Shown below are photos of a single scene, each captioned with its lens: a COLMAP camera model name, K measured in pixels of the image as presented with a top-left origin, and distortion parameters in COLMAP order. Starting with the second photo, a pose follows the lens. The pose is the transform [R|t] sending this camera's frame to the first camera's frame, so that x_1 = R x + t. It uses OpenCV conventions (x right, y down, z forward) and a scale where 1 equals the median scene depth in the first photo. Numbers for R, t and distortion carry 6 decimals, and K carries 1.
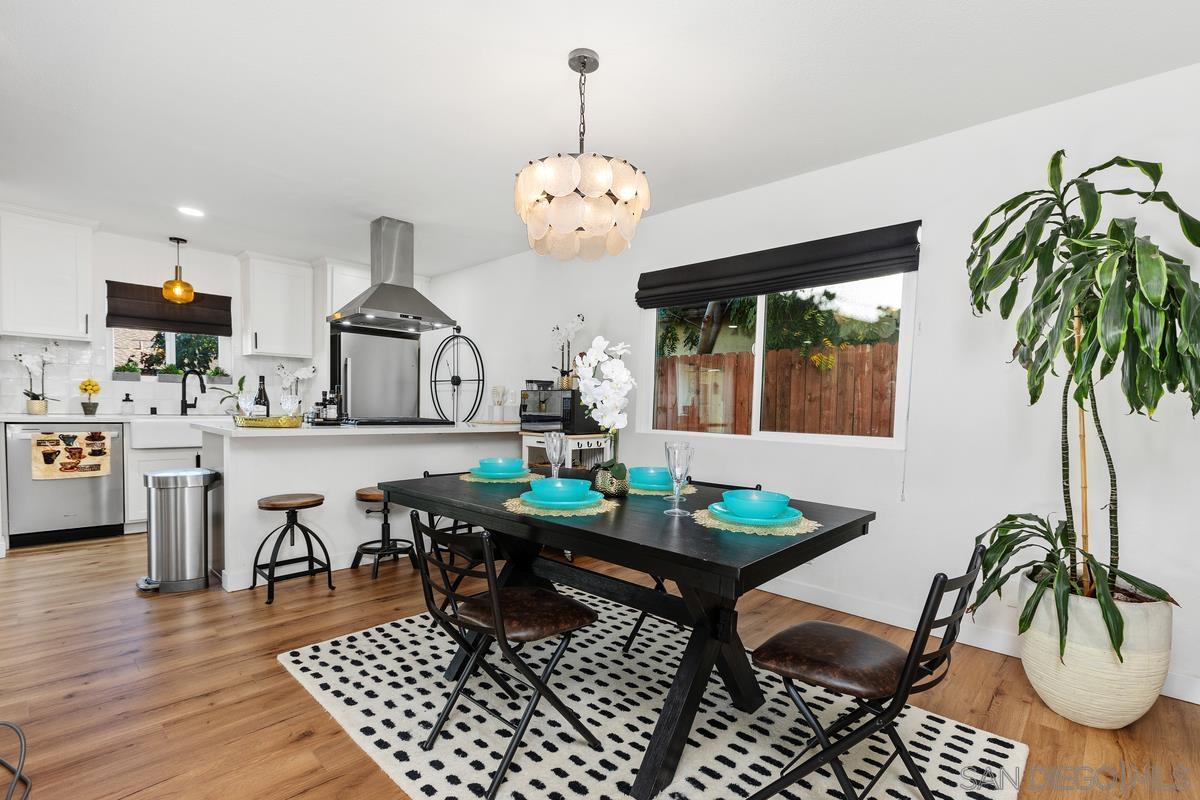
lens RADIAL K [[539.6, 0, 607.1], [0, 539.6, 439.3], [0, 0, 1]] dist [0.005883, -0.002582]
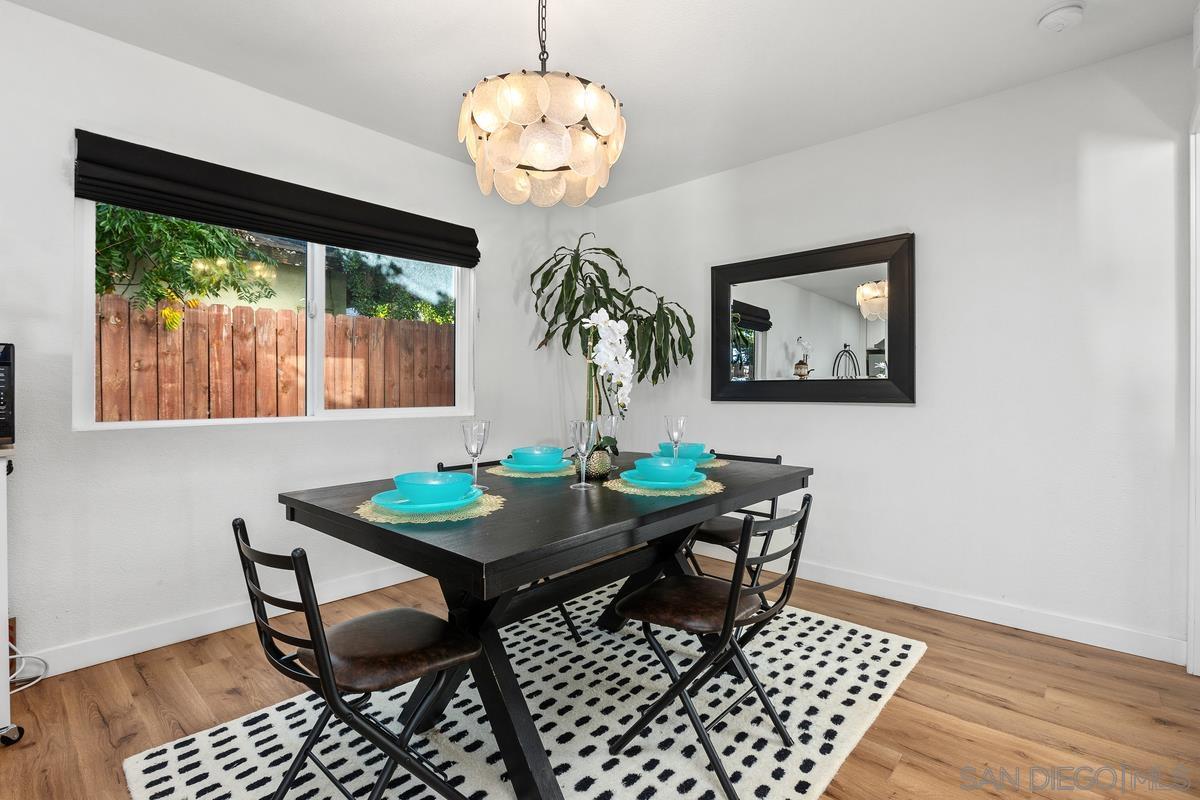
lens RADIAL K [[559.4, 0, 603.4], [0, 559.4, 388.3], [0, 0, 1]] dist [-0.003786, -0.001936]
pose [[-0.017406, -0.022119, 0.999604, -0.460091], [0.058502, 0.998020, 0.023103, -0.033665], [-0.998136, 0.058881, -0.016078, 0.472684]]
